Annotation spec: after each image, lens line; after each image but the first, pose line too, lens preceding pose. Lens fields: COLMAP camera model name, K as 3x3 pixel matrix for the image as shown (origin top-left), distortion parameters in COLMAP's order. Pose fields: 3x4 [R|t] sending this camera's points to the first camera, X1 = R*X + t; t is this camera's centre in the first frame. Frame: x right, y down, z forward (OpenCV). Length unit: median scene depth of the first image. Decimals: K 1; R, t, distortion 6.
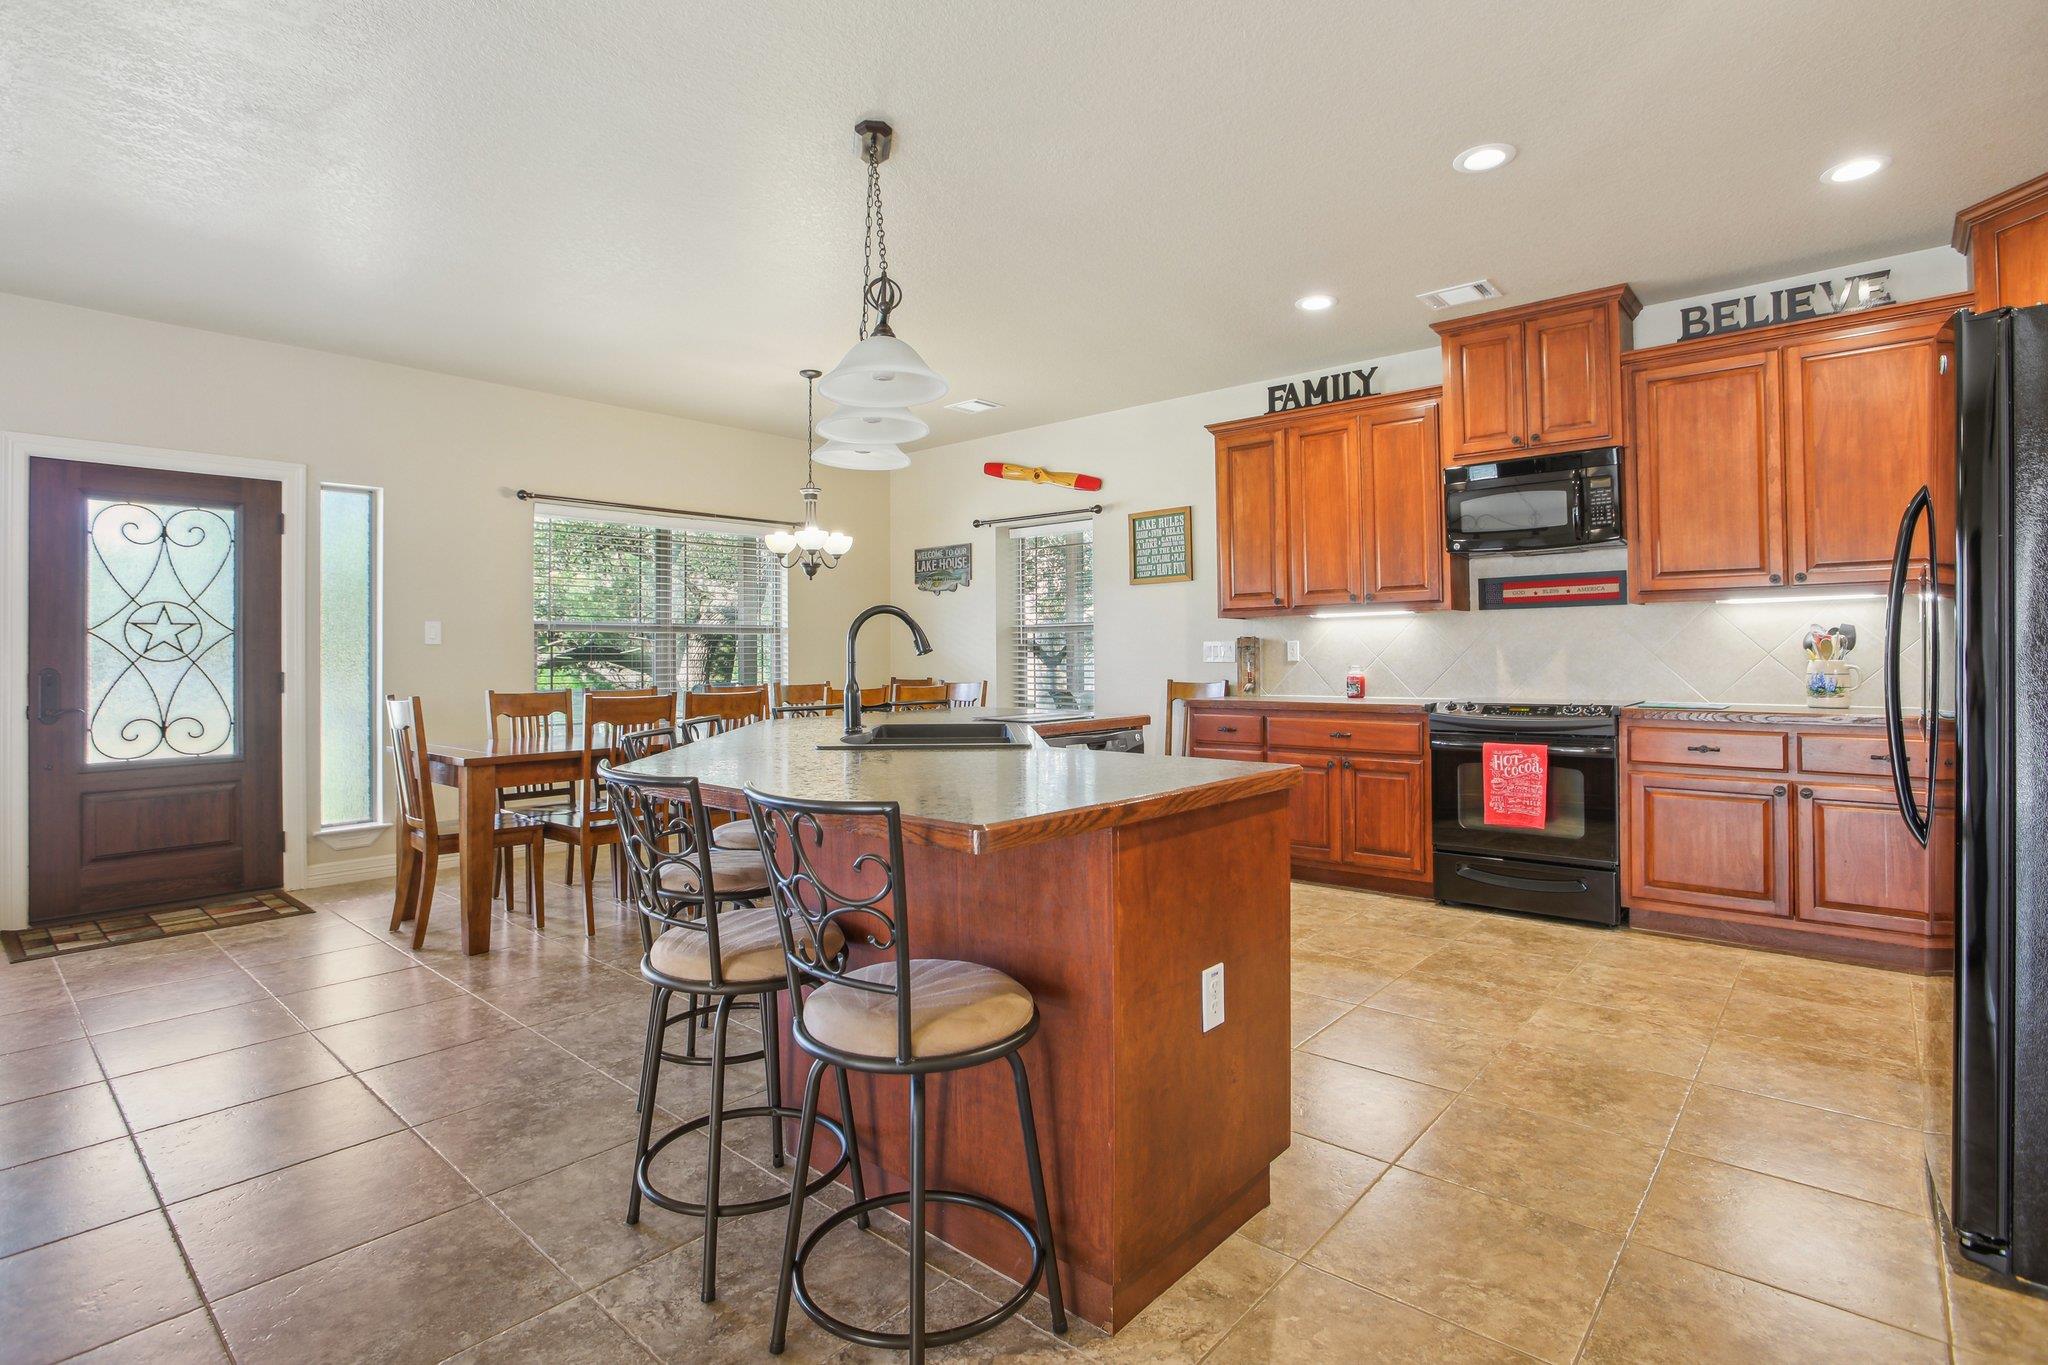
lens RADIAL K [[996.8, 0, 1017.6], [0, 996.8, 650.5], [0, 0, 1]] dist [-0.052500, 0.021216]
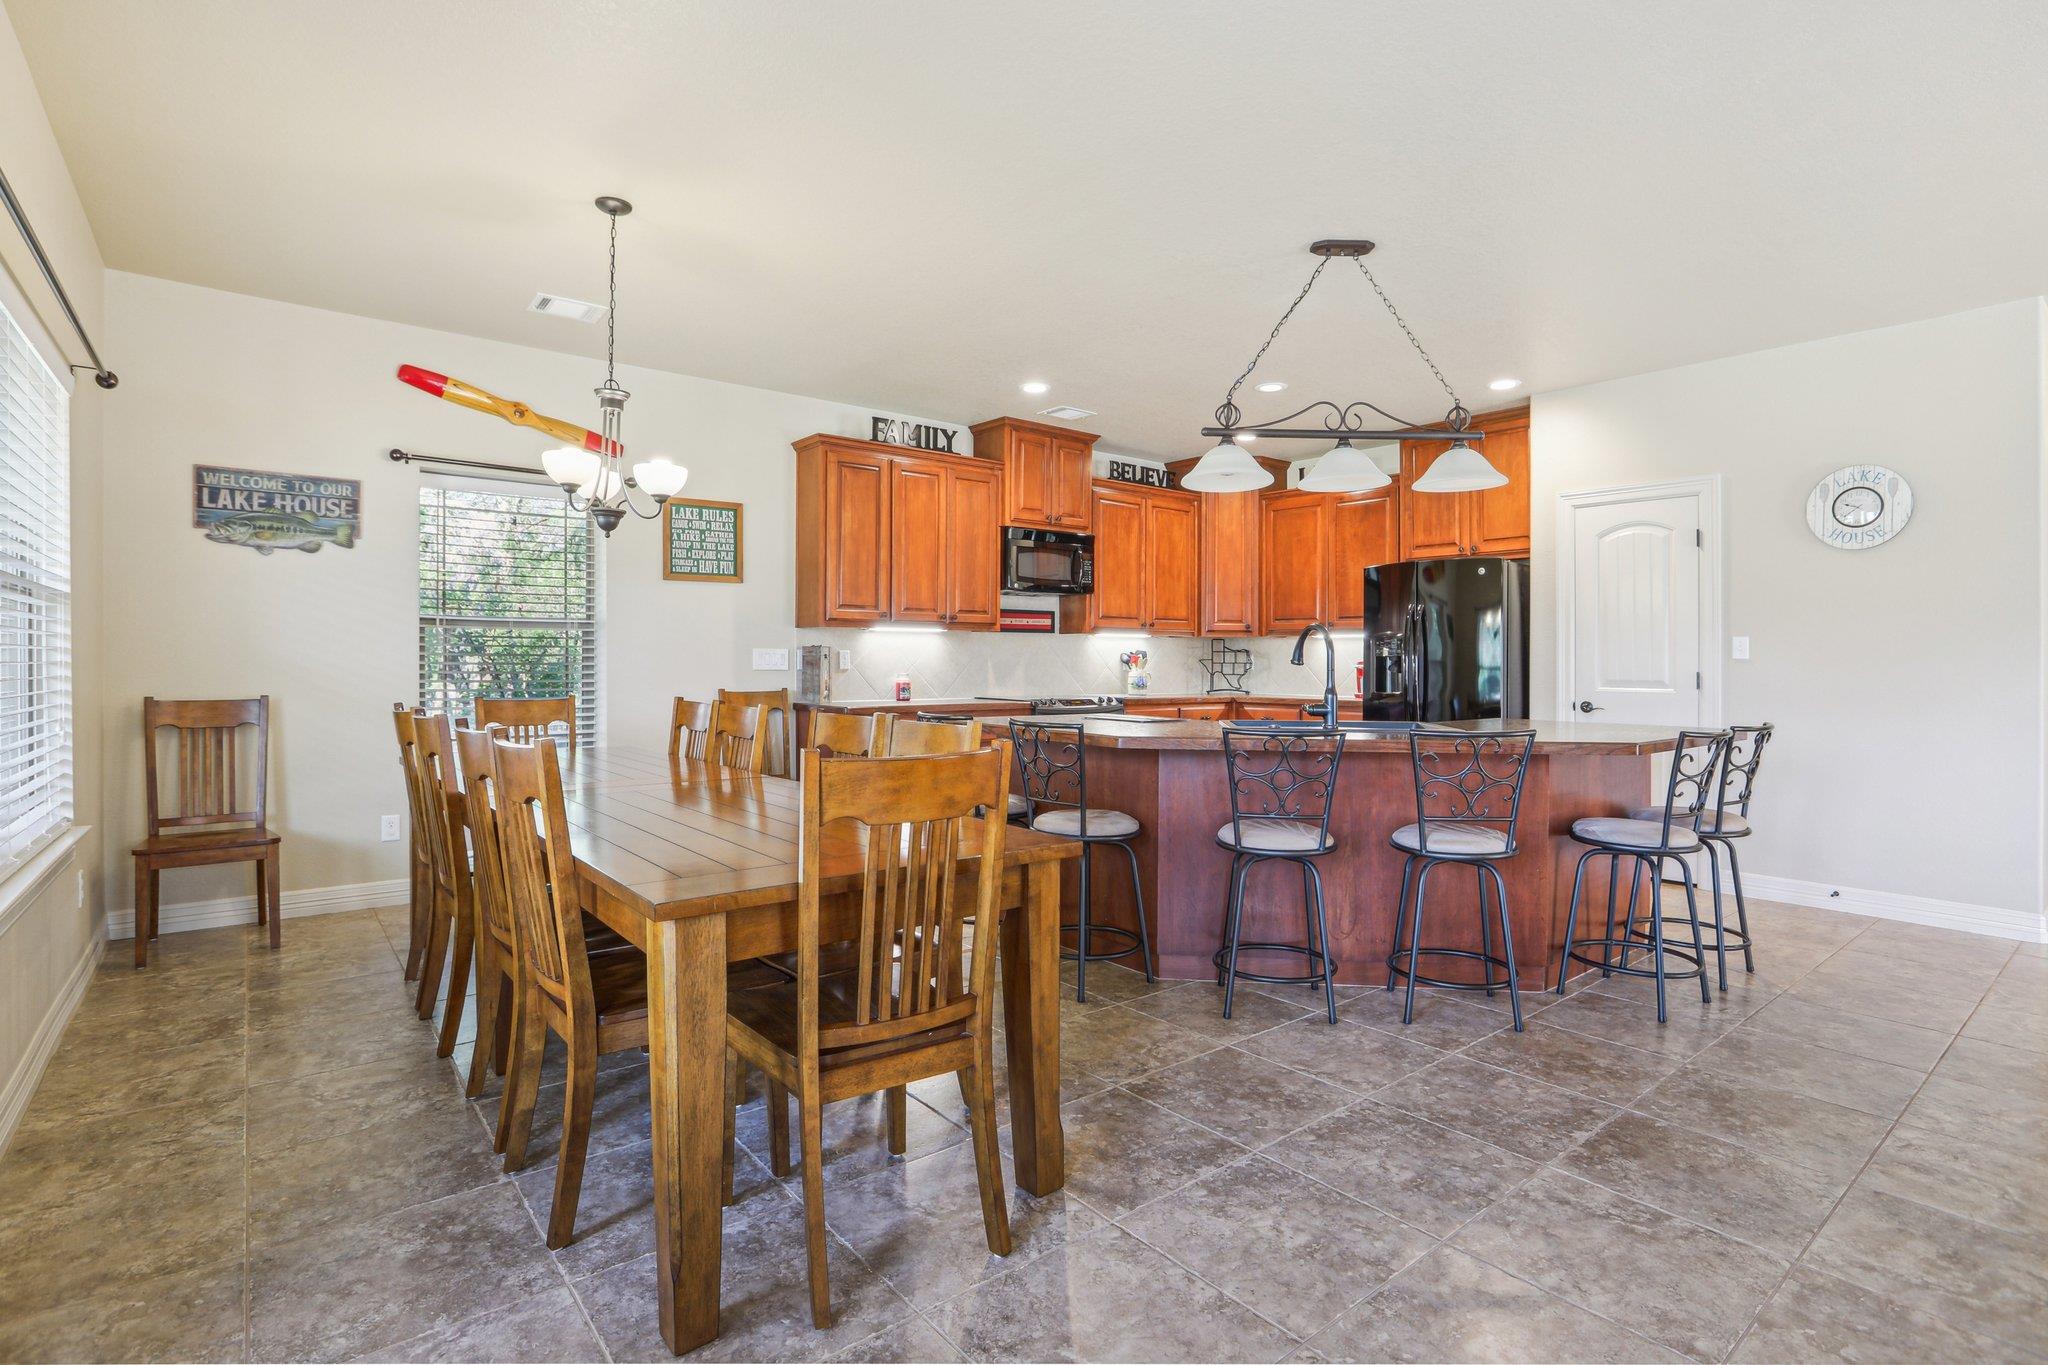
lens RADIAL K [[983.5, 0, 1057.2], [0, 983.5, 644.8], [0, 0, 1]] dist [-0.071285, 0.033616]
pose [[0.159923, 0.024988, 0.986813, -0.921069], [-0.012437, 0.999651, -0.023297, 0.007730], [-0.987051, -0.008547, 0.160178, 0.753636]]
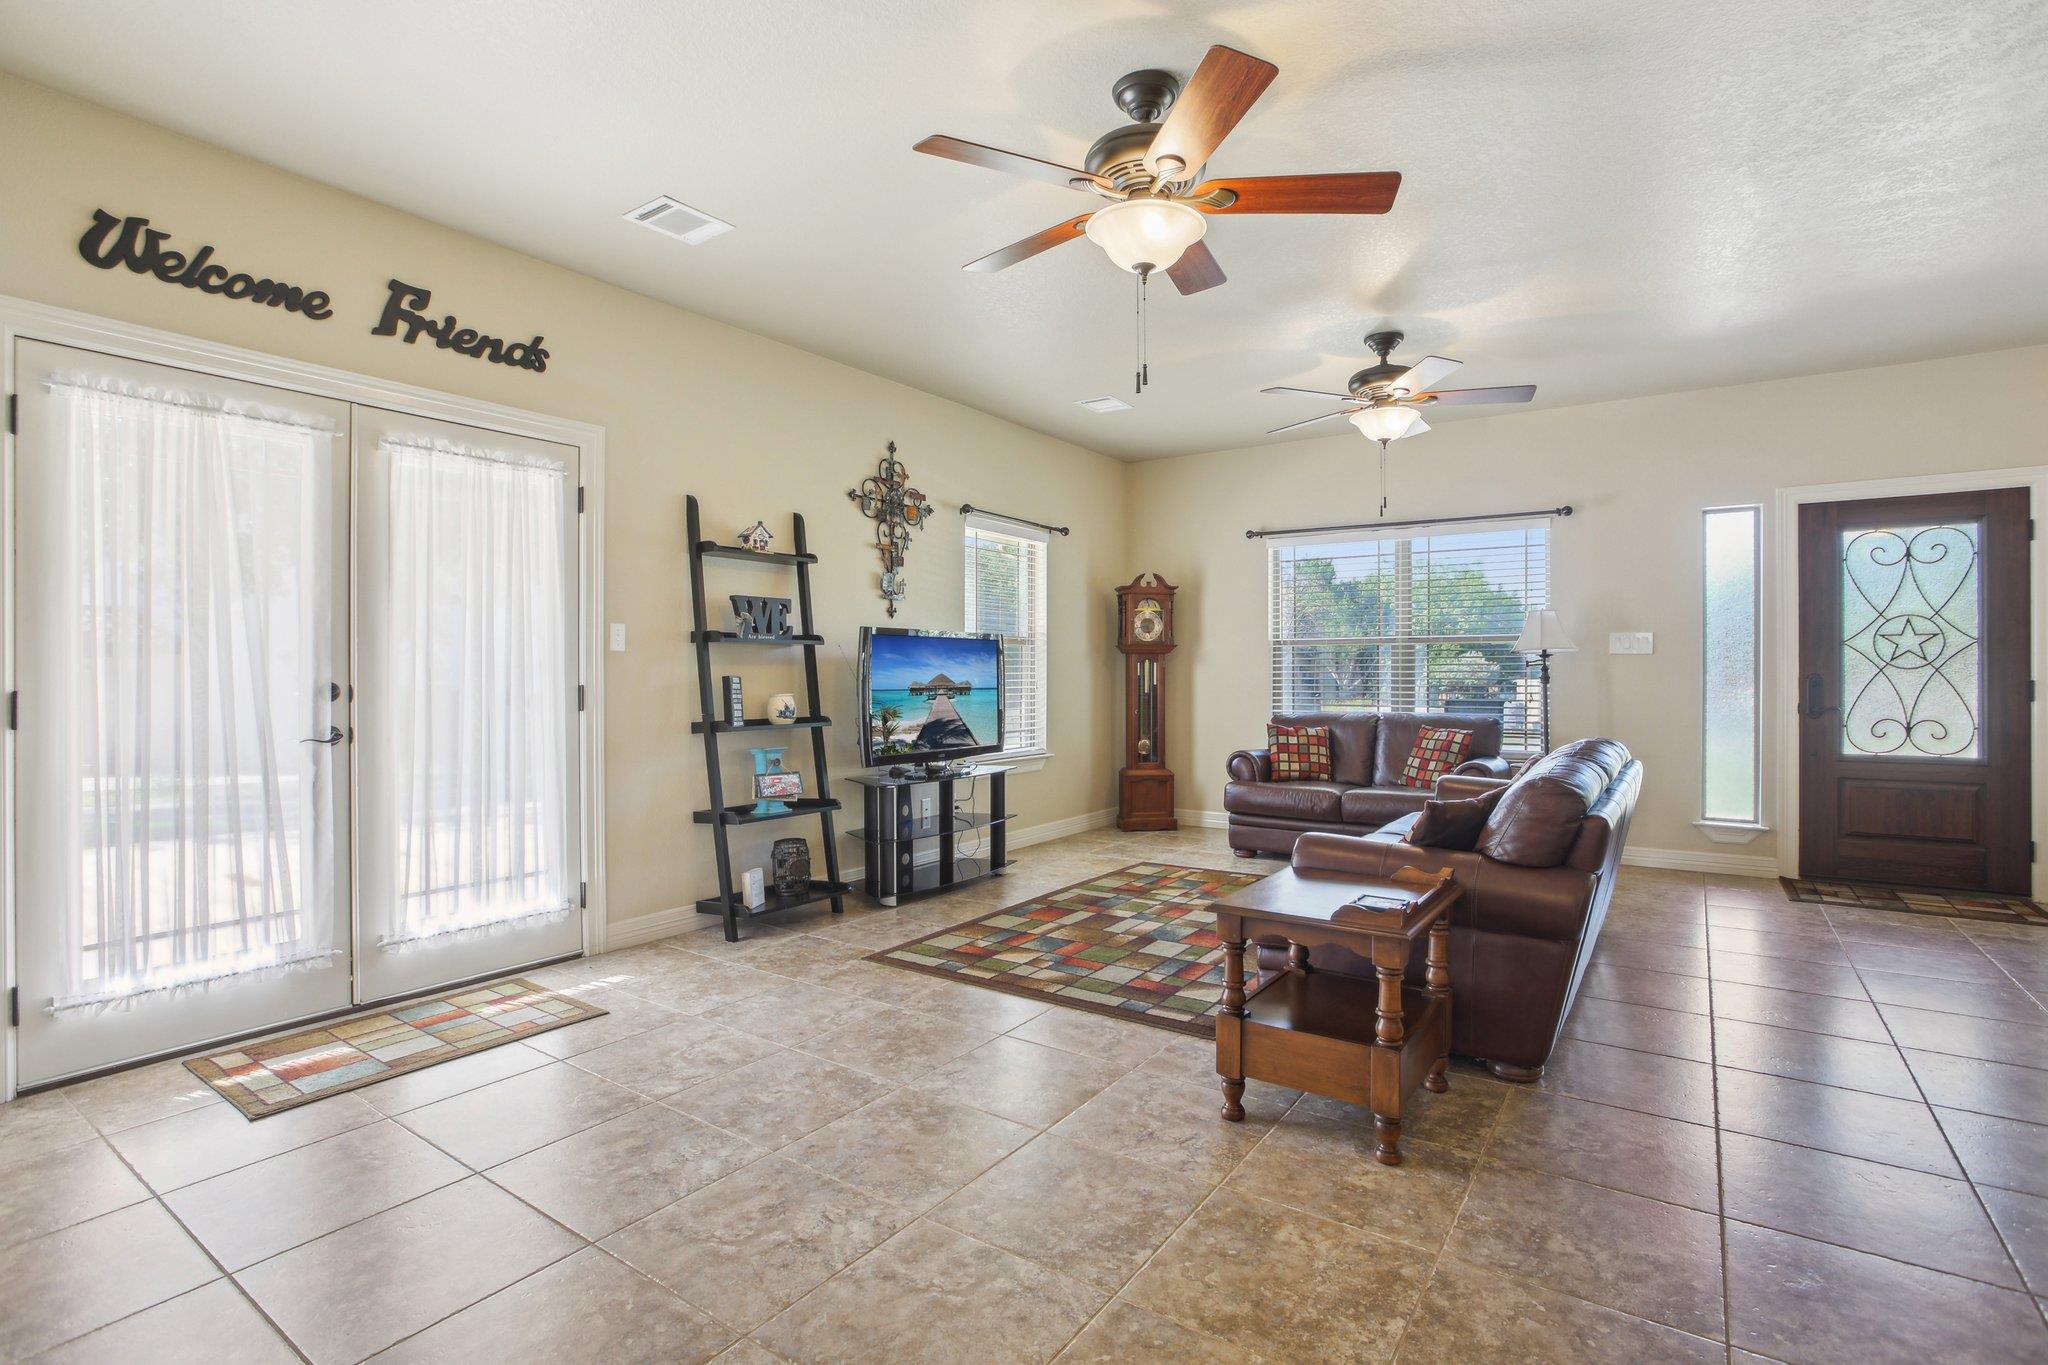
lens RADIAL K [[976.0, 0, 1018.6], [0, 976.0, 676.6], [0, 0, 1]] dist [-0.046585, 0.016380]
pose [[0.110329, 0.012254, -0.993820, 0.086281], [0.006635, 0.999893, 0.013065, -0.000835], [0.993873, -0.008036, 0.110236, -0.133810]]
